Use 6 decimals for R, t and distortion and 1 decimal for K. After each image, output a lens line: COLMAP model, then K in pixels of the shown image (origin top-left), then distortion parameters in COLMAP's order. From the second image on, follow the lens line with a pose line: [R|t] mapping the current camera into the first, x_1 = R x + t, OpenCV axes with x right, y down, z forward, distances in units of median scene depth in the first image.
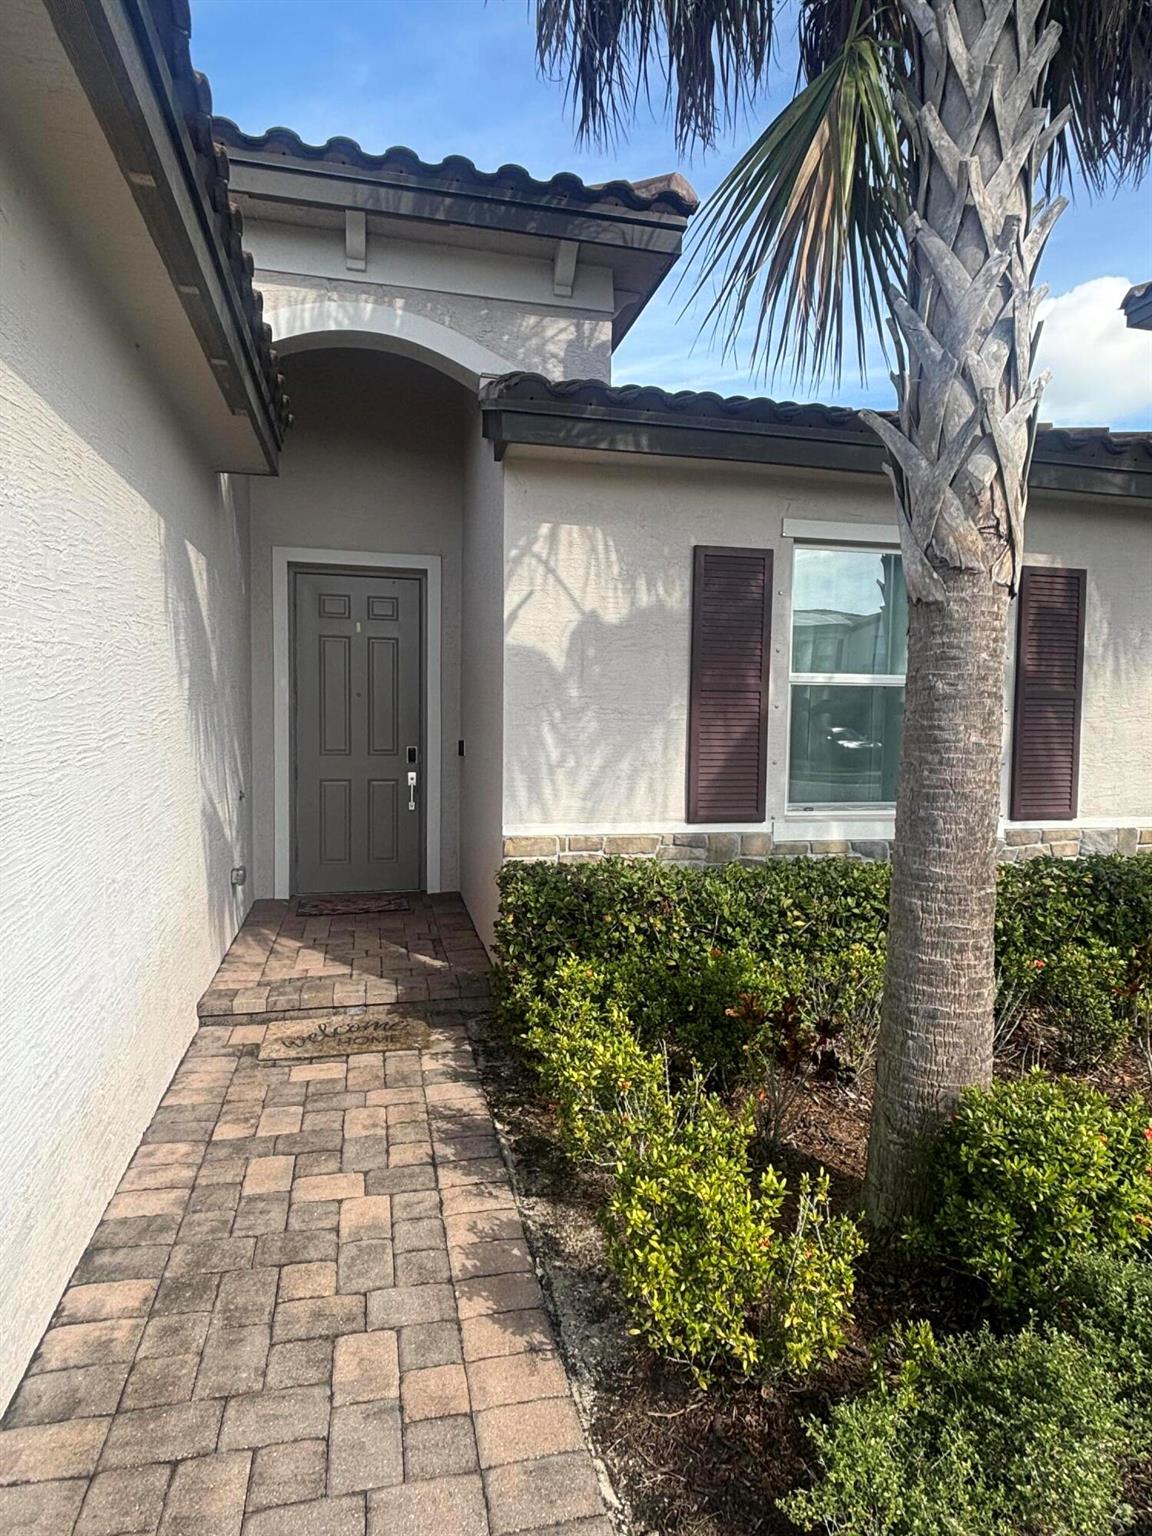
lens RADIAL K [[887.8, 0, 576.0], [0, 887.8, 768.0], [0, 0, 1]] dist [0.050909, -0.076583]
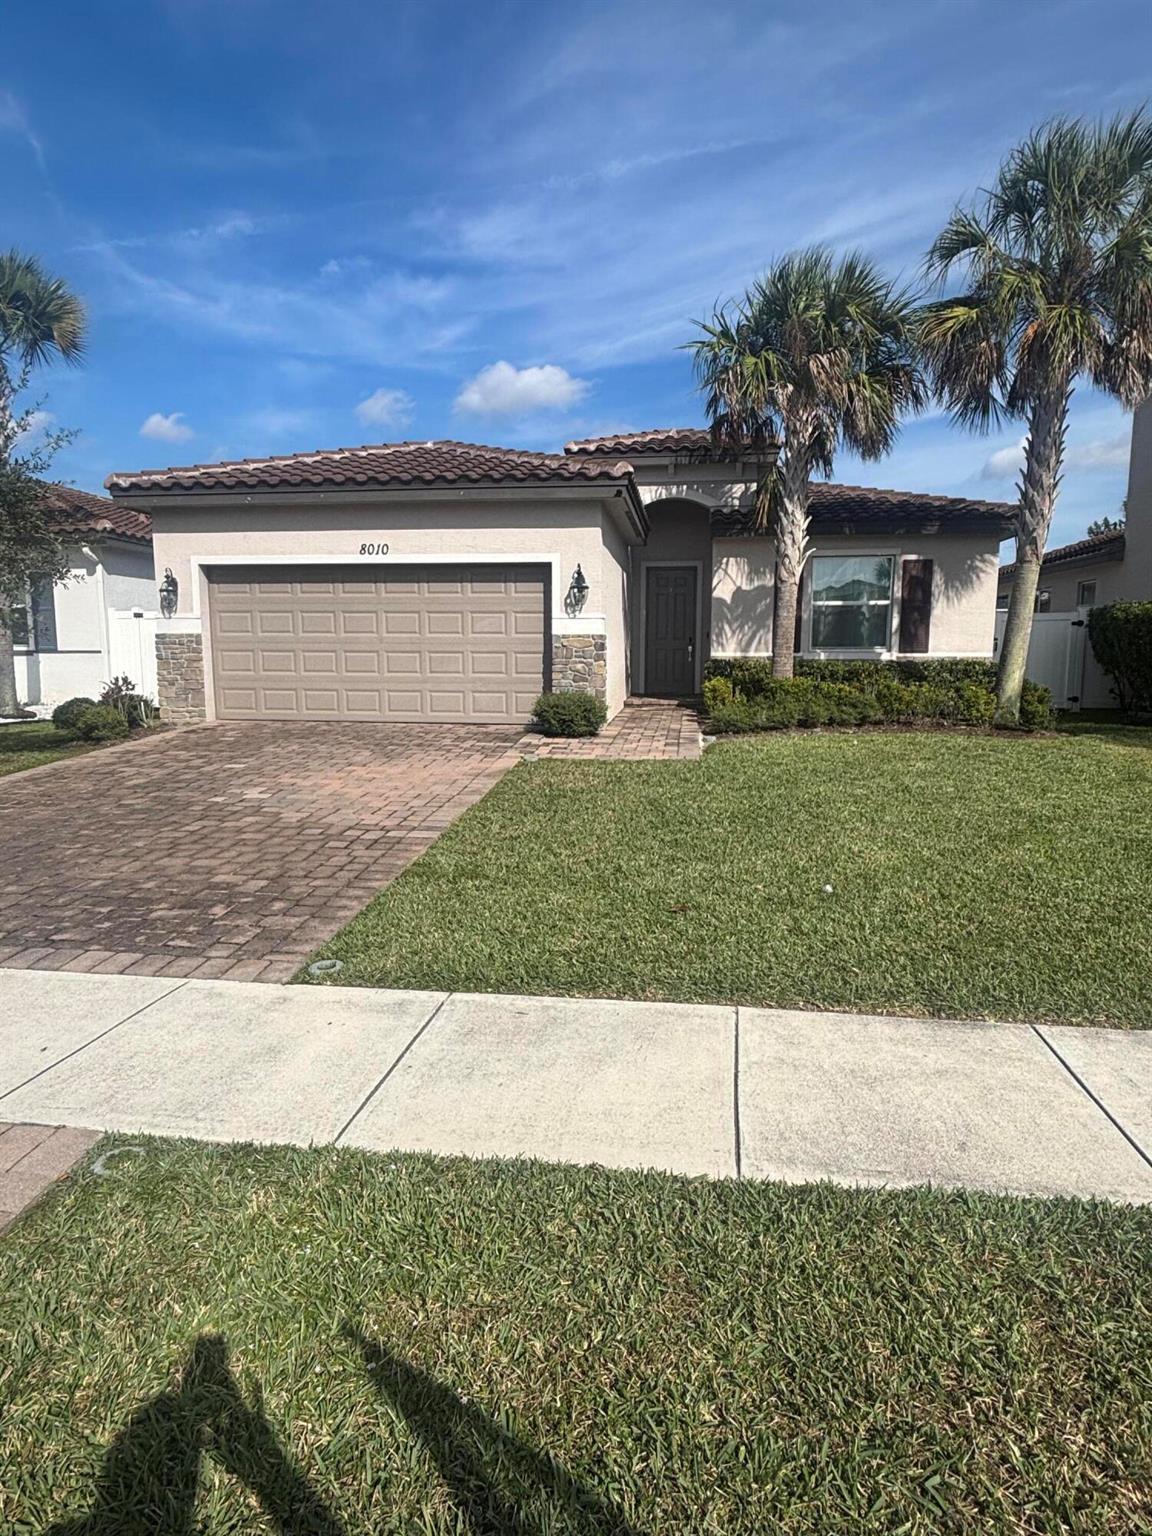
lens RADIAL K [[887.8, 0, 576.0], [0, 887.8, 768.0], [0, 0, 1]] dist [0.050909, -0.076583]
pose [[0.933498, 0.033636, -0.357002, 0.758784], [-0.009234, 0.997516, 0.069839, 0.314250], [0.358464, -0.061898, 0.931489, -2.678273]]
